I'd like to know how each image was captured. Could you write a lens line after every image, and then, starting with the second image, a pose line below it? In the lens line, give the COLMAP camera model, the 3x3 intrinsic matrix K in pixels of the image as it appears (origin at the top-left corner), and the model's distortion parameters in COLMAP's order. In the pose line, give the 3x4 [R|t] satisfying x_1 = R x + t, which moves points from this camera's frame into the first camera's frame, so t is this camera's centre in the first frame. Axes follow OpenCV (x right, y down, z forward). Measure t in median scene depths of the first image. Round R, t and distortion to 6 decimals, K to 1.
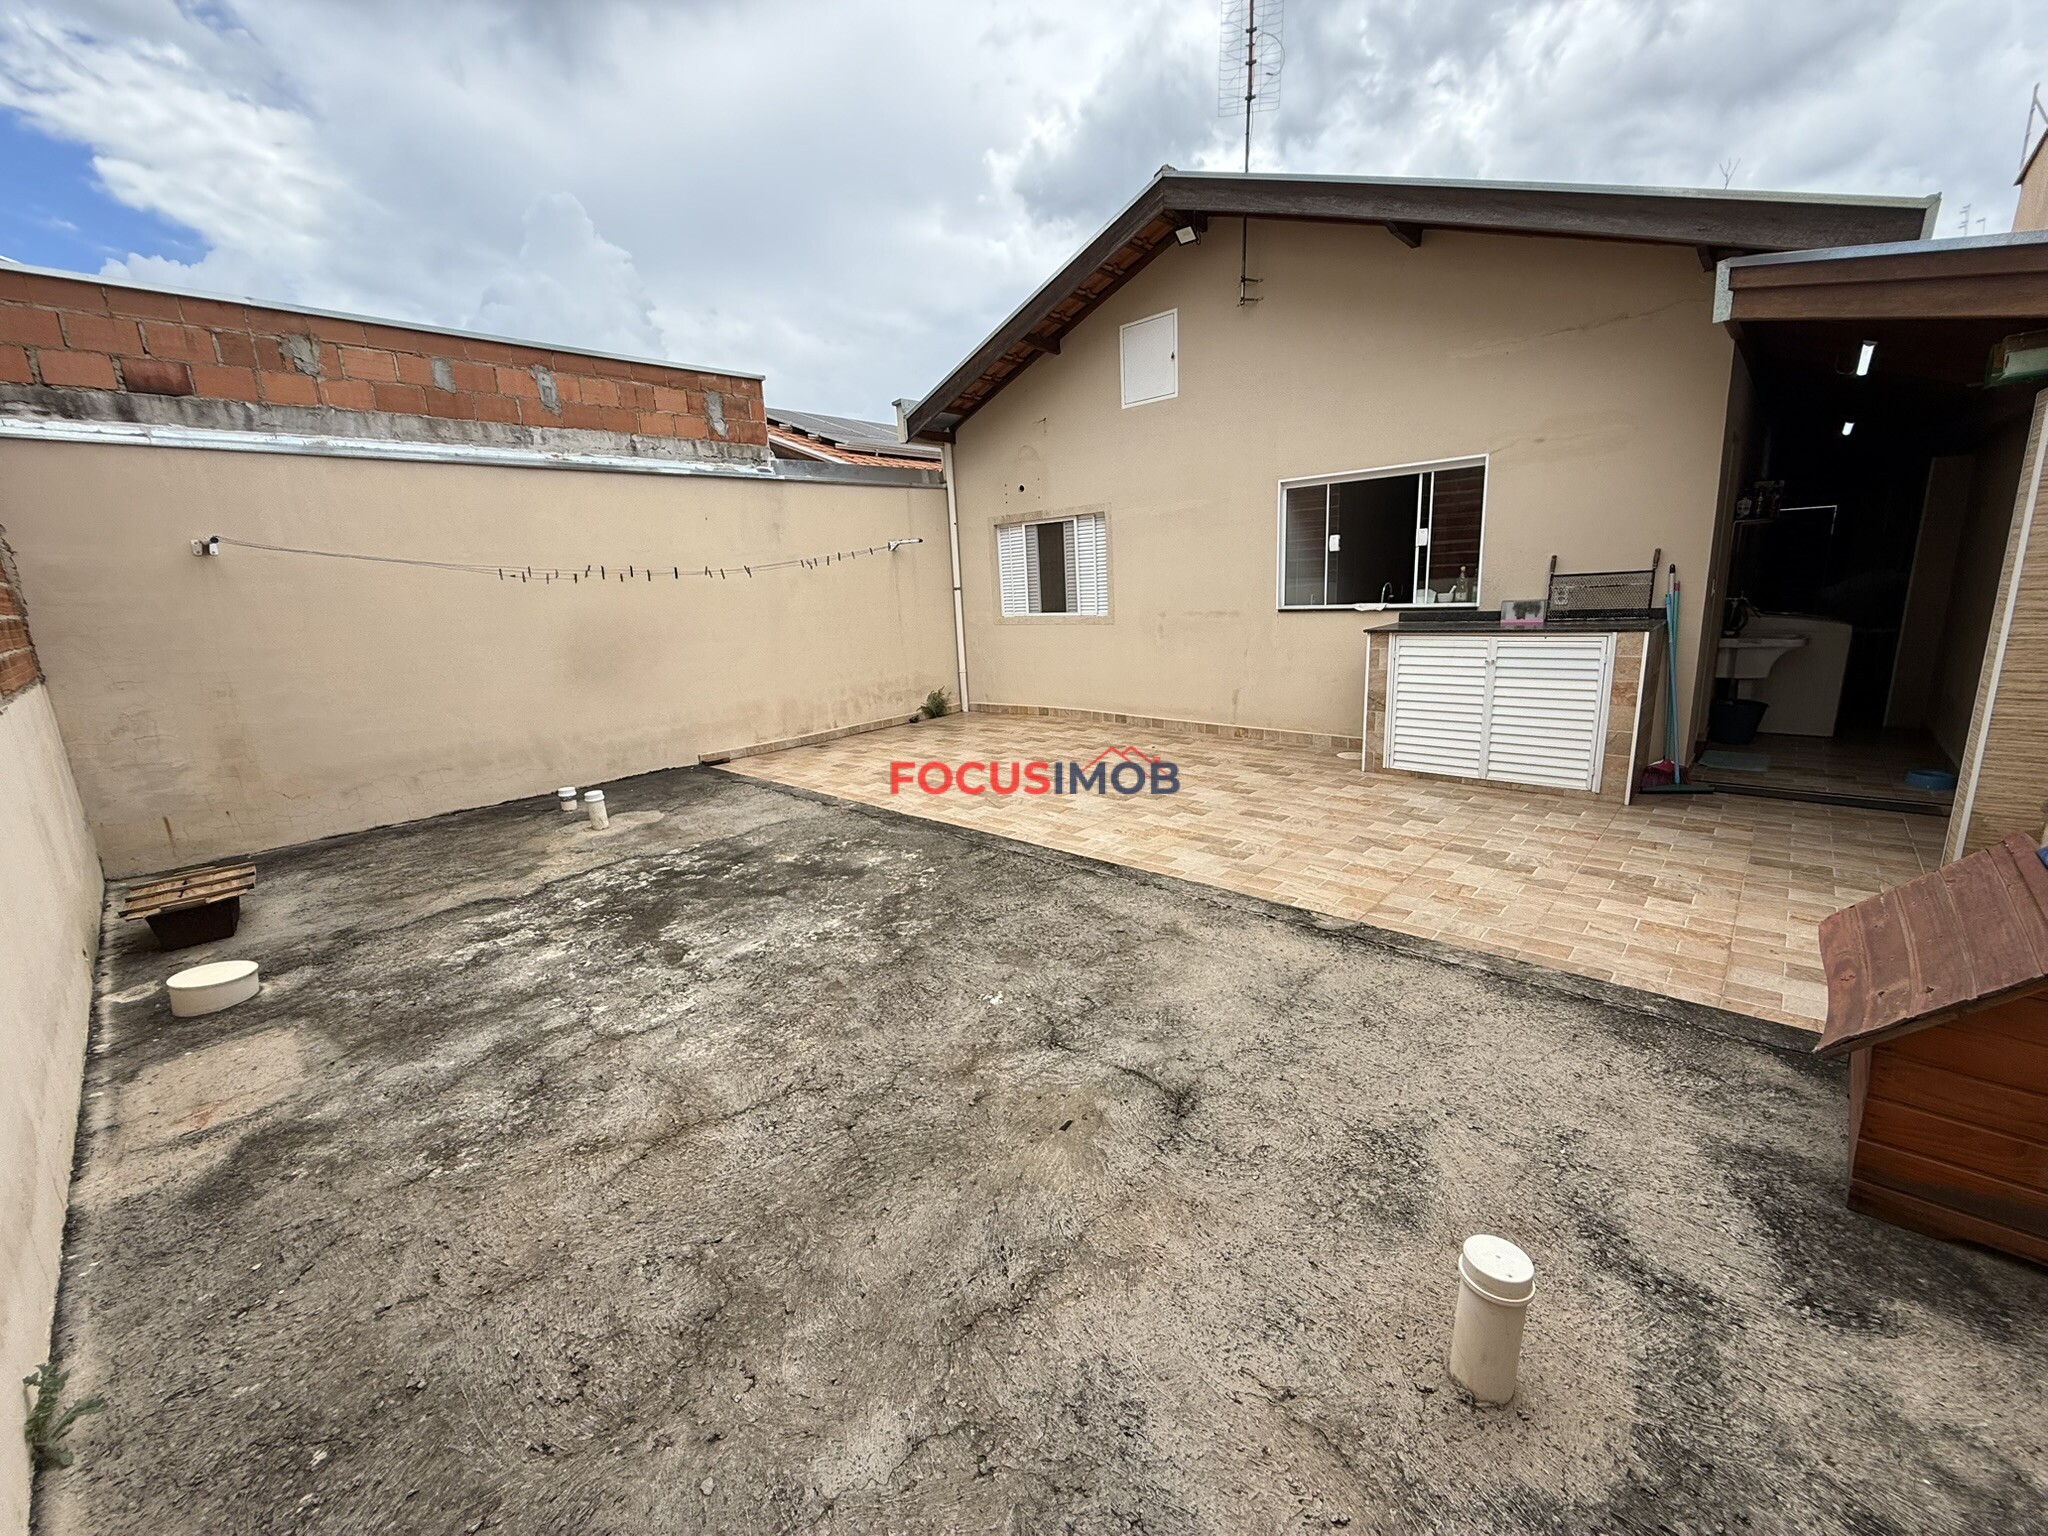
lens RADIAL K [[818.5, 0, 1015.7], [0, 818.5, 760.4], [0, 0, 1]] dist [0.000554, -0.000084]
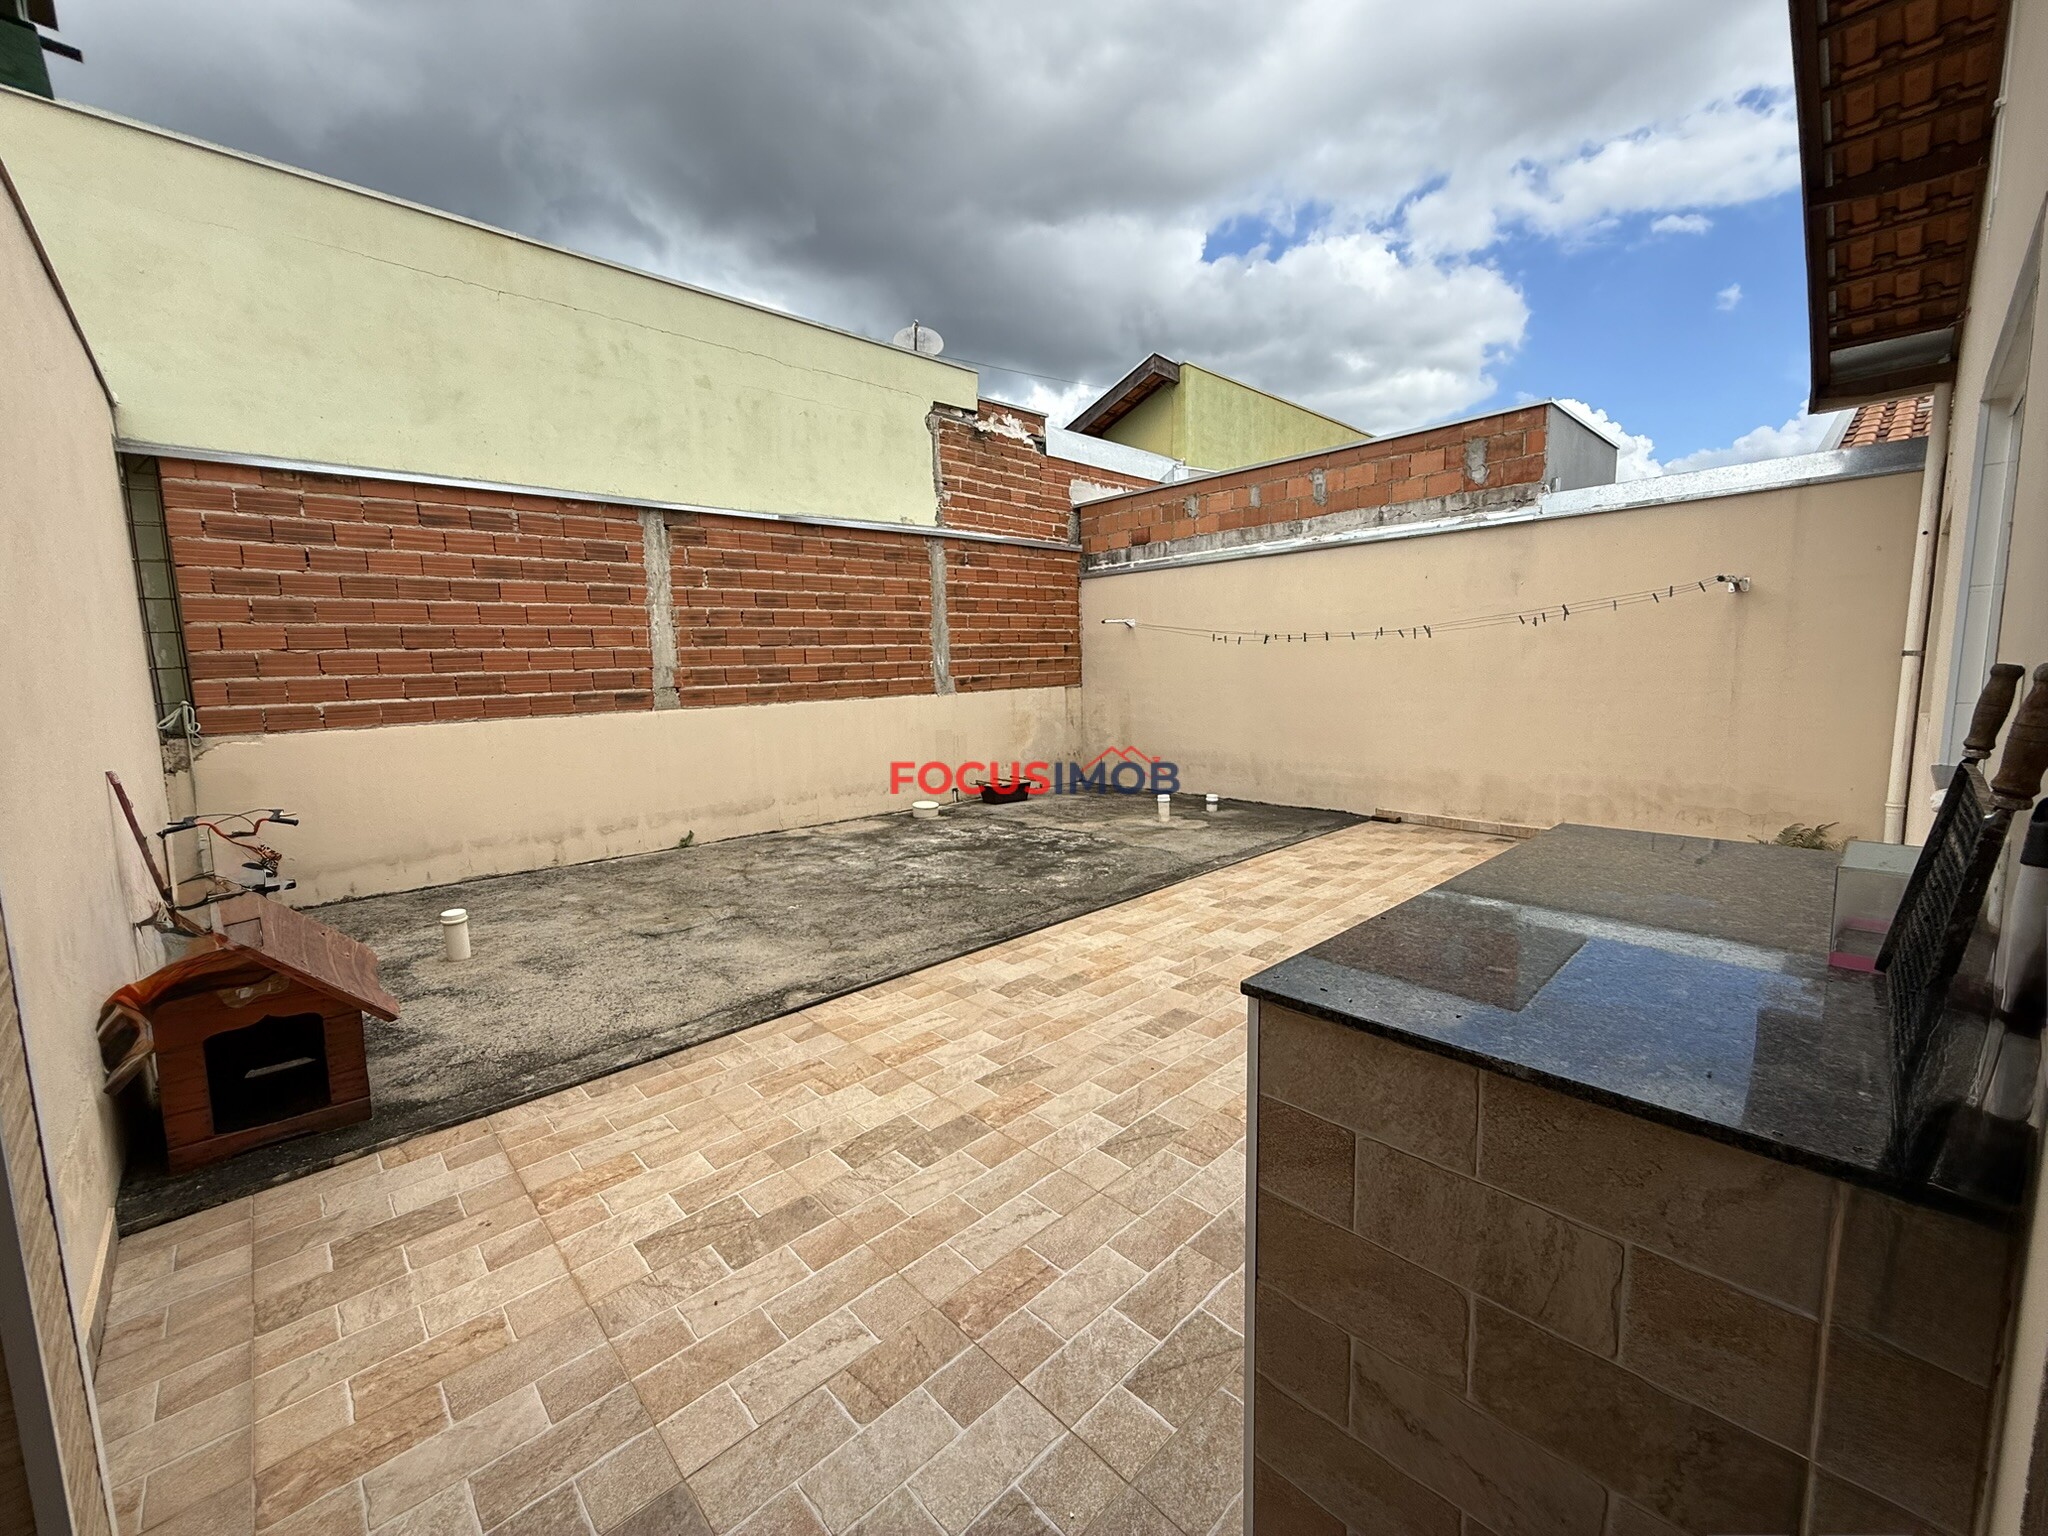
lens RADIAL K [[818.5, 0, 1019.9], [0, 818.5, 766.1], [0, 0, 1]] dist [0.000554, -0.000084]
pose [[-0.062087, 0.175076, -0.982595, 1.047816], [-0.187393, 0.964941, 0.183771, -0.266630], [0.980321, 0.195542, -0.027102, 0.953833]]
